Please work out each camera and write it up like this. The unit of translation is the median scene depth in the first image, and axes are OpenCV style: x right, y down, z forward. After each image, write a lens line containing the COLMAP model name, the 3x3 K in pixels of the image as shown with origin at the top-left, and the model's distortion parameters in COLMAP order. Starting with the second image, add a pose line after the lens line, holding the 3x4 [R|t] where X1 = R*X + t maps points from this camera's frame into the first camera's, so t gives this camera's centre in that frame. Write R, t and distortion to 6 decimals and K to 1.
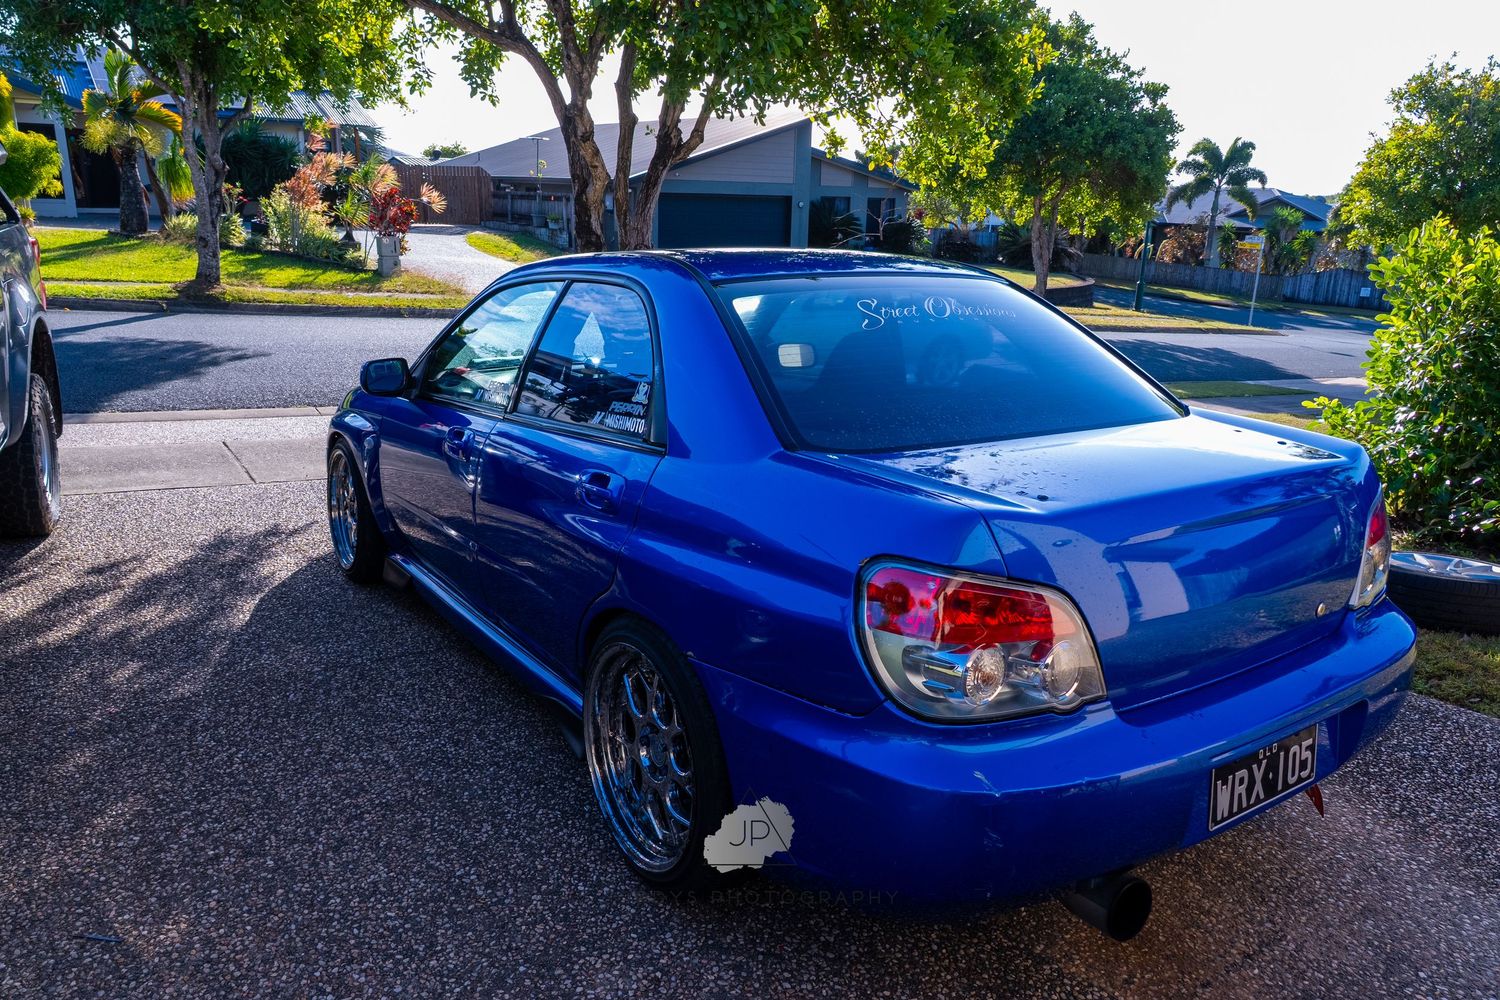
lens RADIAL K [[1028.4, 0, 746.0], [0, 1028.4, 499.5], [0, 0, 1]] dist [-0.020007, 0.007382]
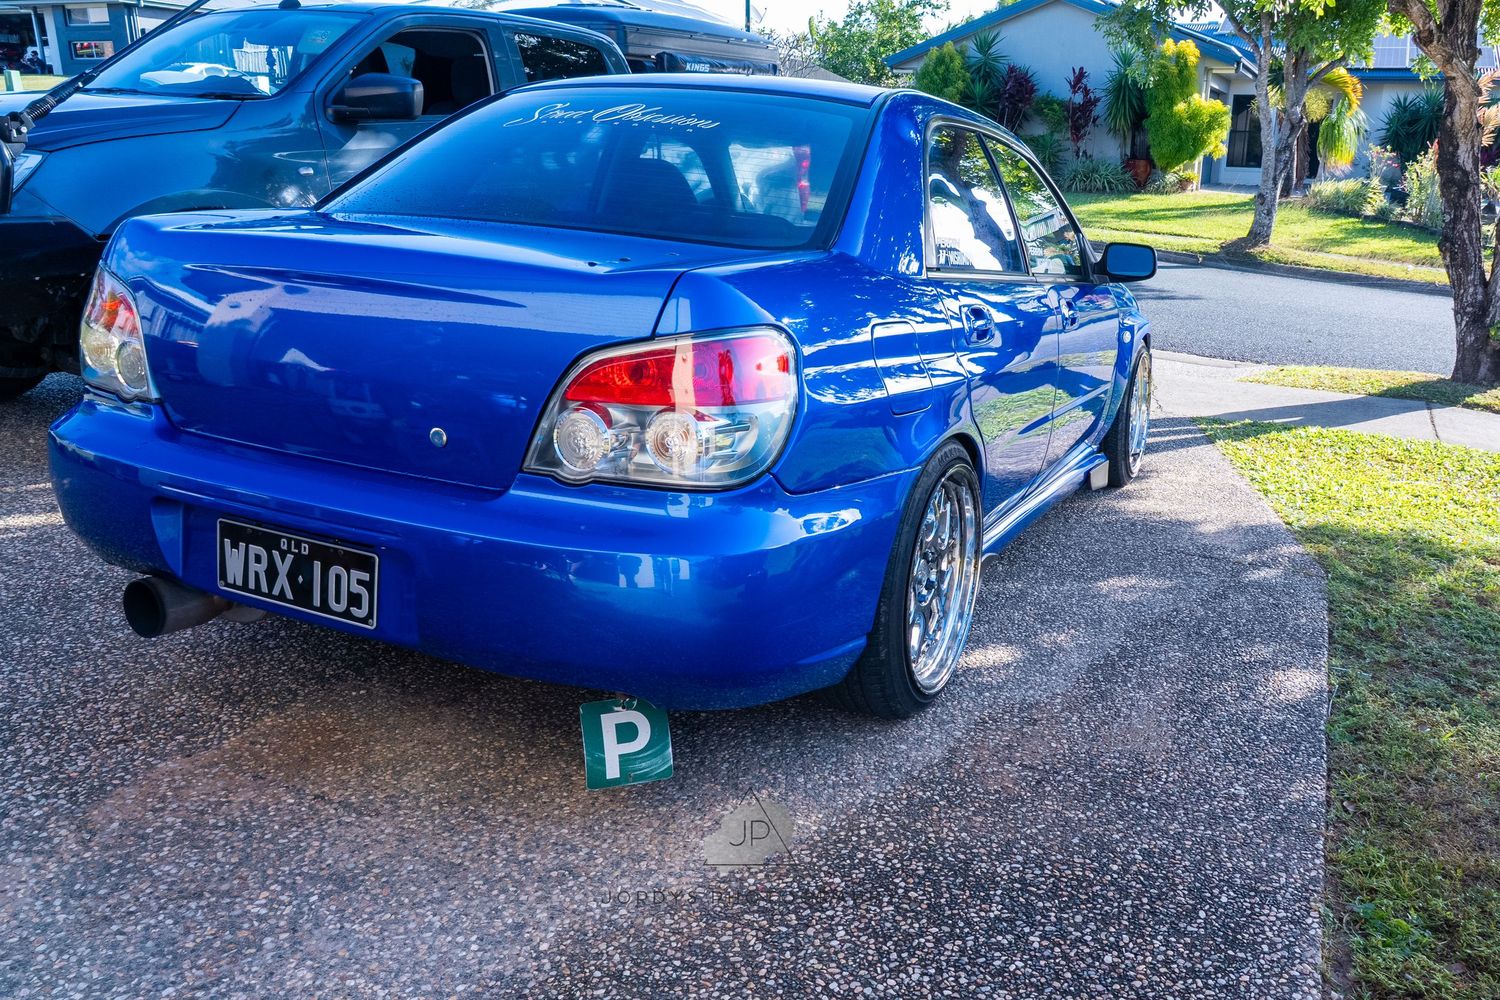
lens RADIAL K [[1128.7, 0, 824.4], [0, 1128.7, 499.9], [0, 0, 1]] dist [-0.012589, 0.003432]
pose [[0.532692, 0.232953, -0.813617, 1.012377], [-0.242548, 0.963065, 0.116941, -0.011729], [0.810808, 0.135048, 0.569519, 0.534829]]
